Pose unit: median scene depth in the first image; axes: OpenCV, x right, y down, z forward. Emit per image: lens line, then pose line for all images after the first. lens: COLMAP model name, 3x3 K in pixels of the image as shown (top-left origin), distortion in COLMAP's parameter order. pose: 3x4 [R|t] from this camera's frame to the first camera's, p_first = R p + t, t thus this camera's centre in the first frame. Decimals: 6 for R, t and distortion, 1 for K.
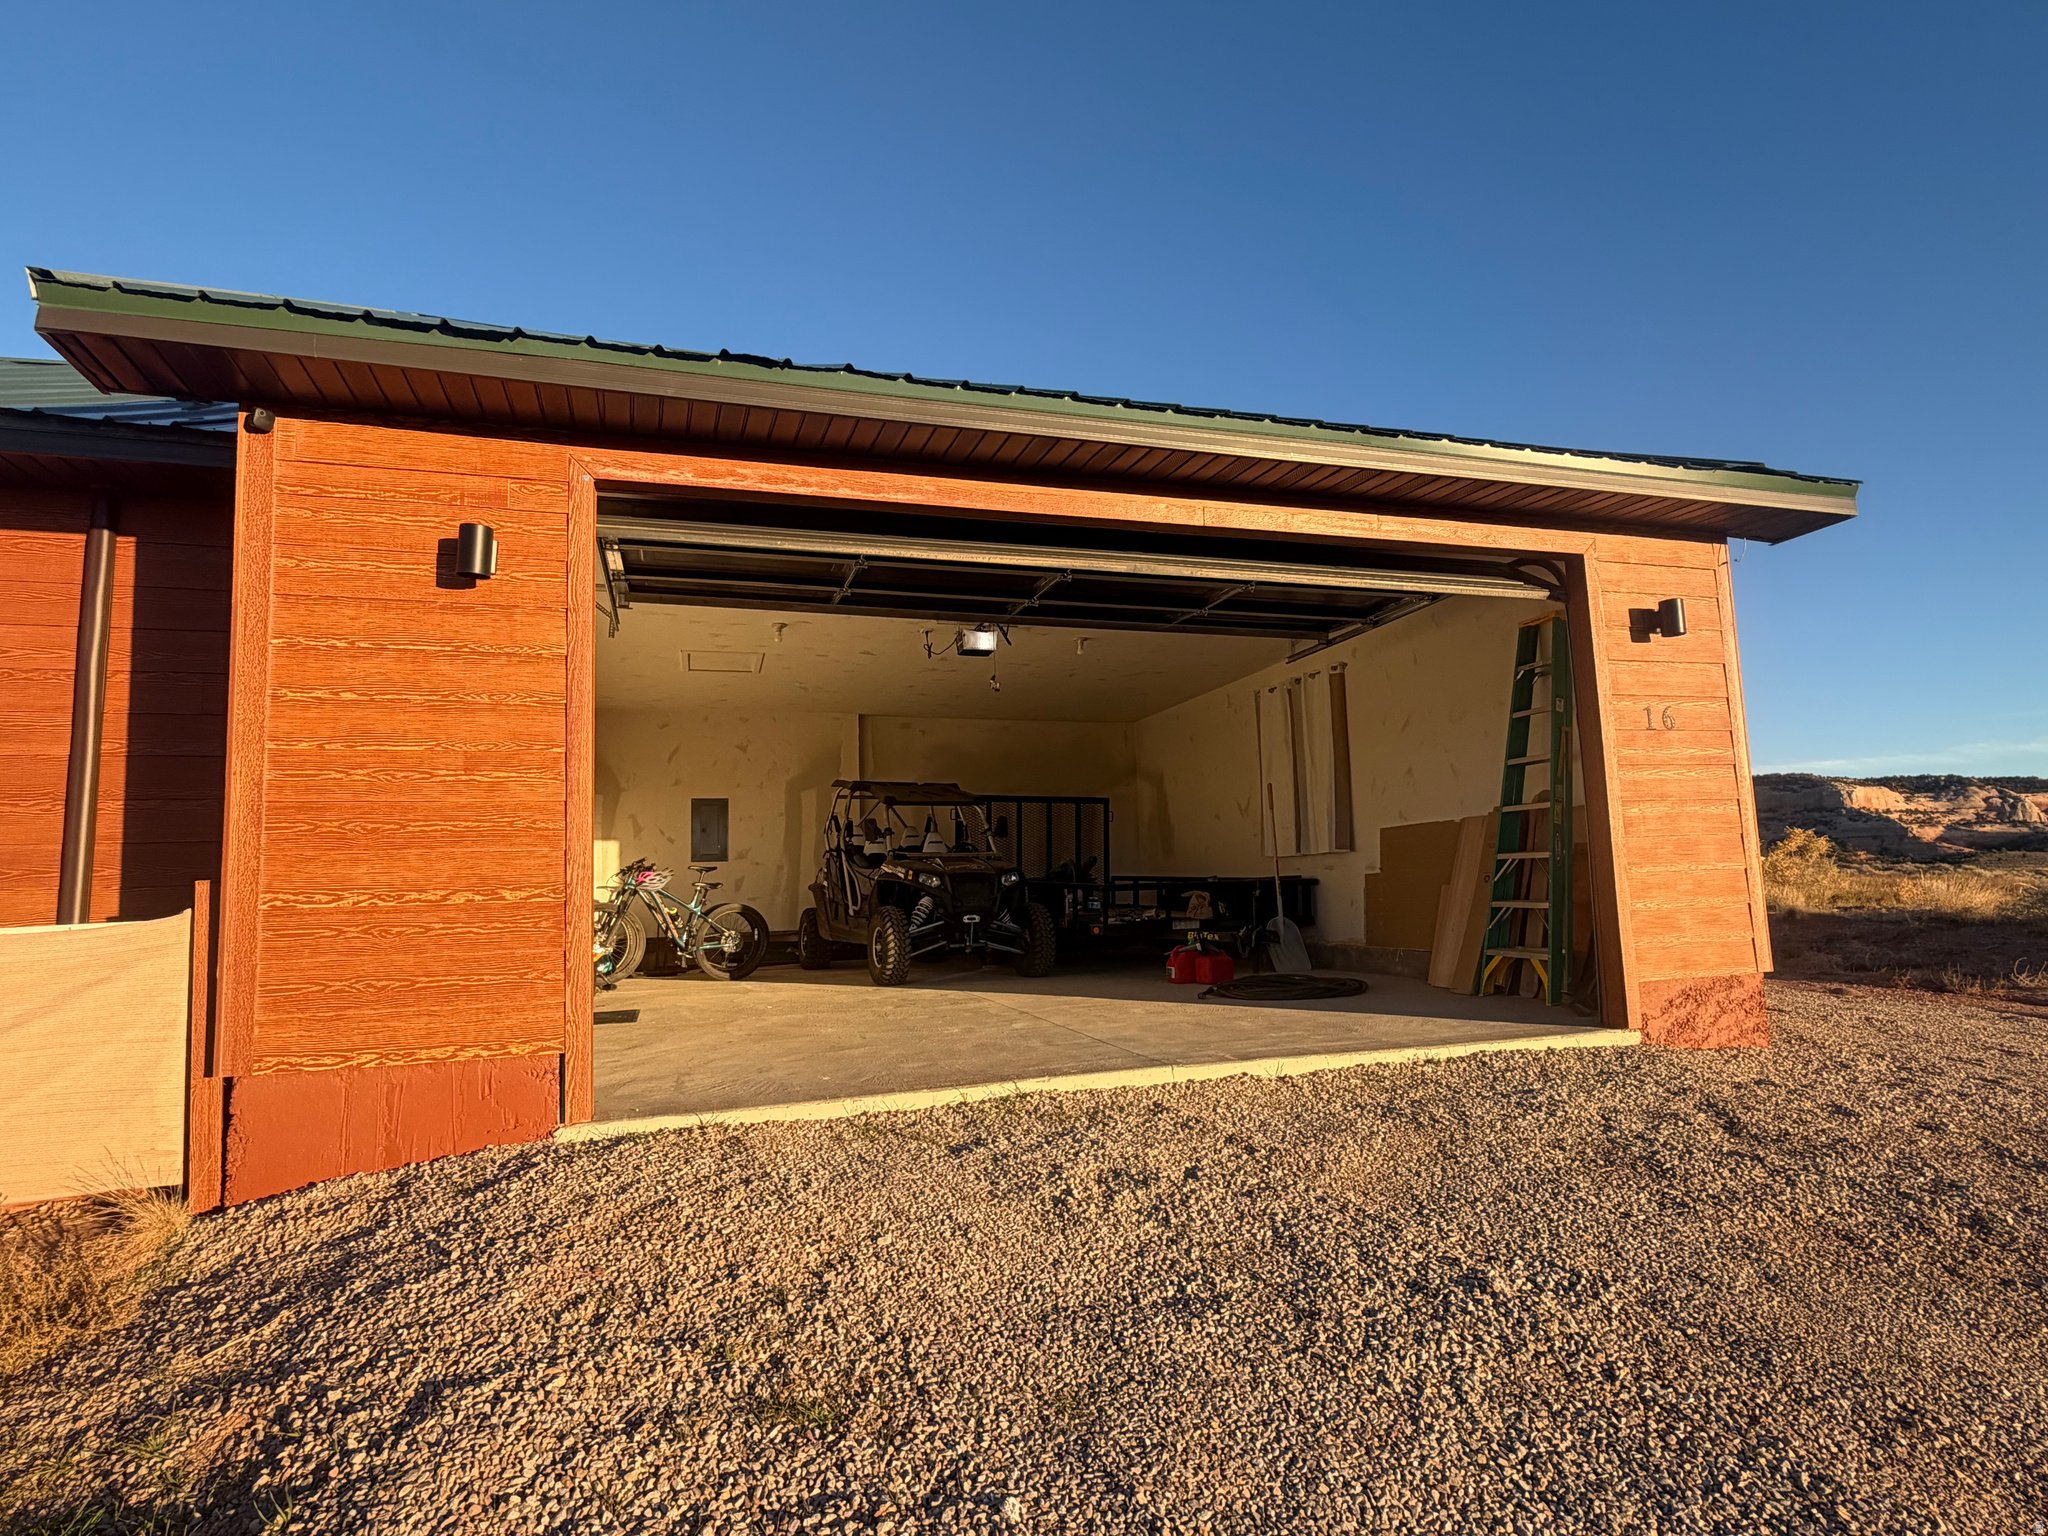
lens RADIAL K [[1137.7, 0, 1024.0], [0, 1137.7, 768.0], [0, 0, 1]] dist [-0.001497, -0.000368]
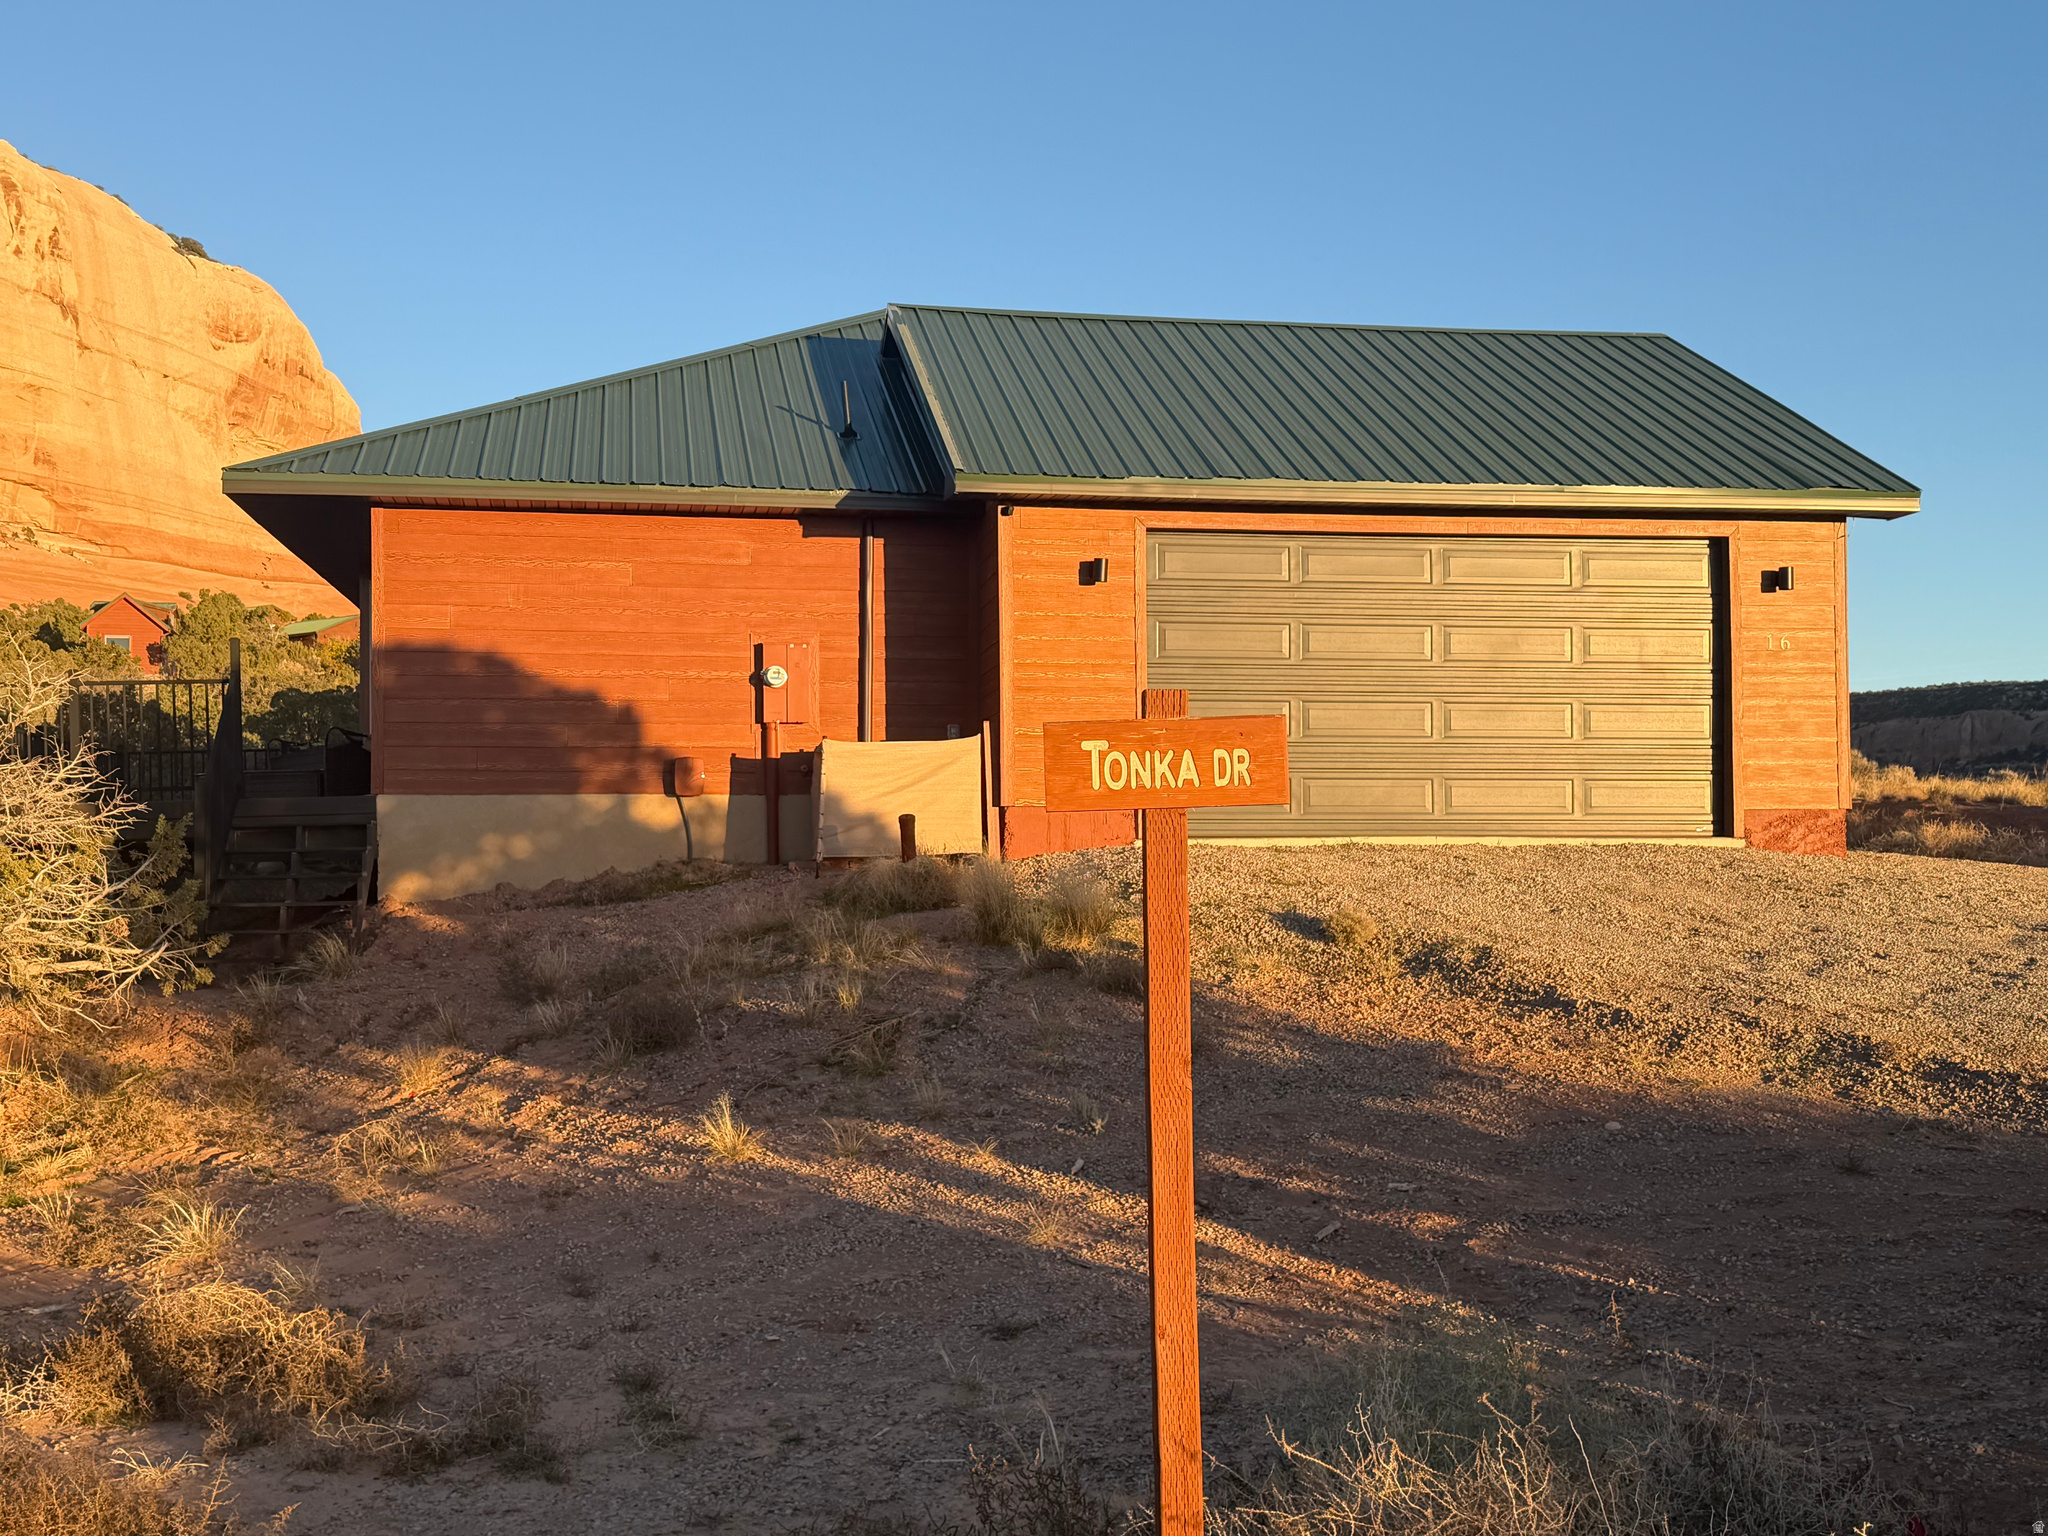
lens RADIAL K [[2248.9, 0, 1024.0], [0, 2248.9, 768.0], [0, 0, 1]] dist [0.150122, -0.293433]
pose [[0.990421, 0.024716, -0.135851, -0.030535], [-0.014116, 0.996819, 0.078437, -0.103957], [0.137357, -0.075768, 0.987619, -2.244380]]
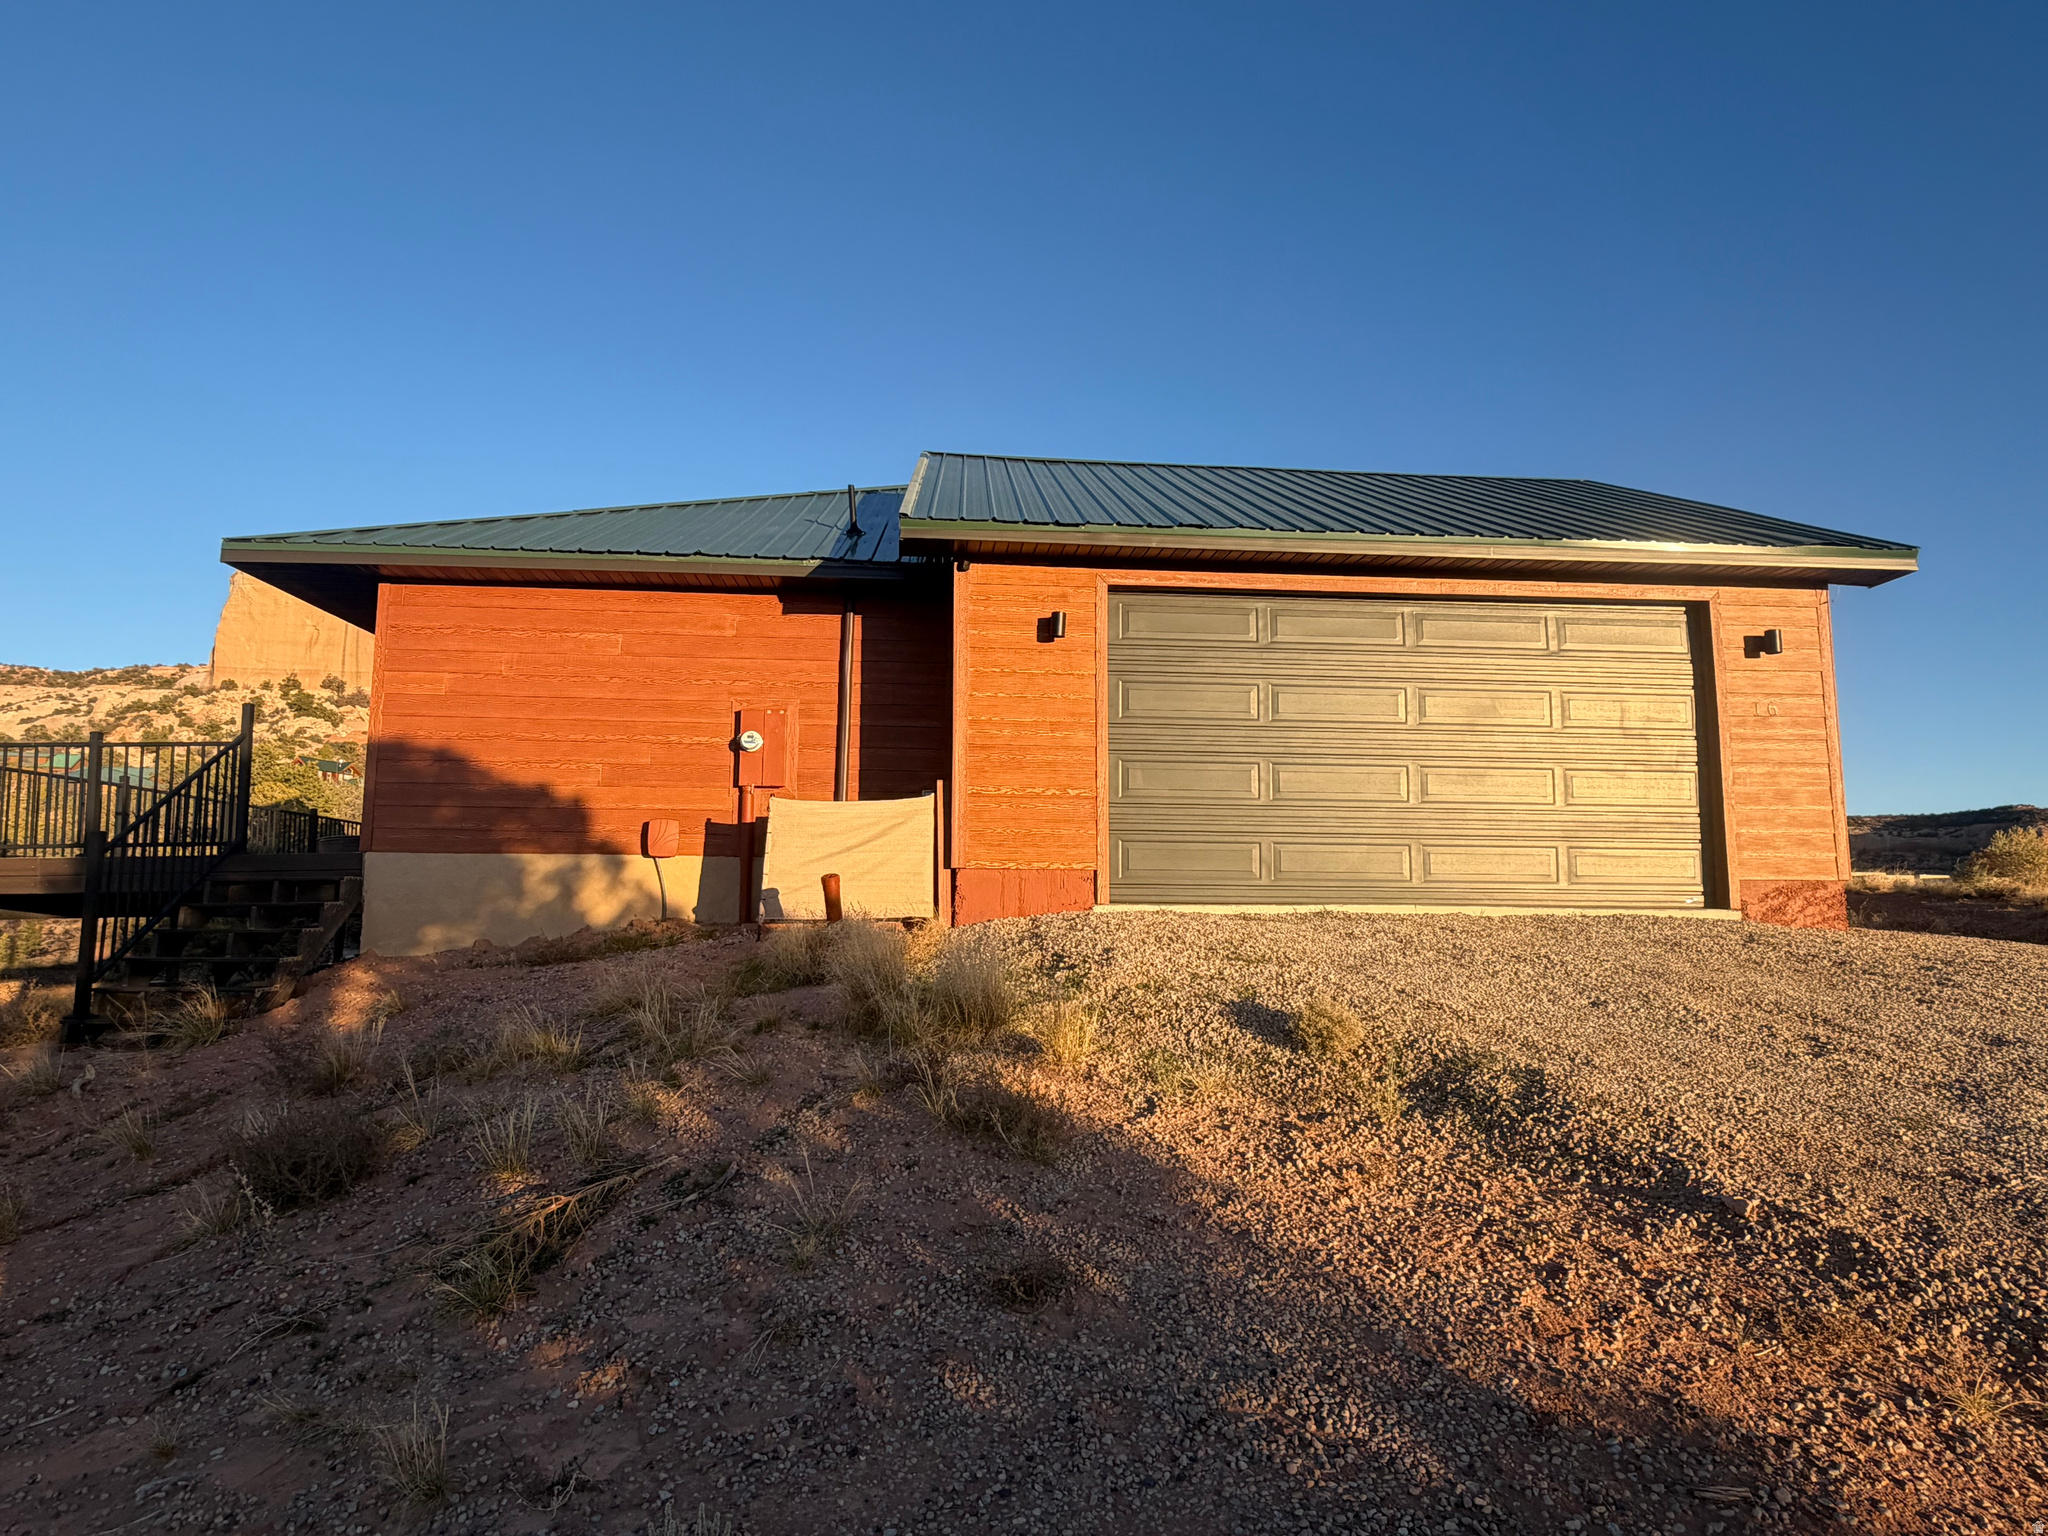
lens RADIAL K [[1168.8, 0, 1024.0], [0, 1168.8, 768.0], [0, 0, 1]] dist [-0.000418, 0.000400]
pose [[0.970662, 0.012583, -0.240118, -0.021614], [-0.013994, 0.999893, -0.004173, 0.056066], [0.240040, 0.007411, 0.970735, -0.749251]]
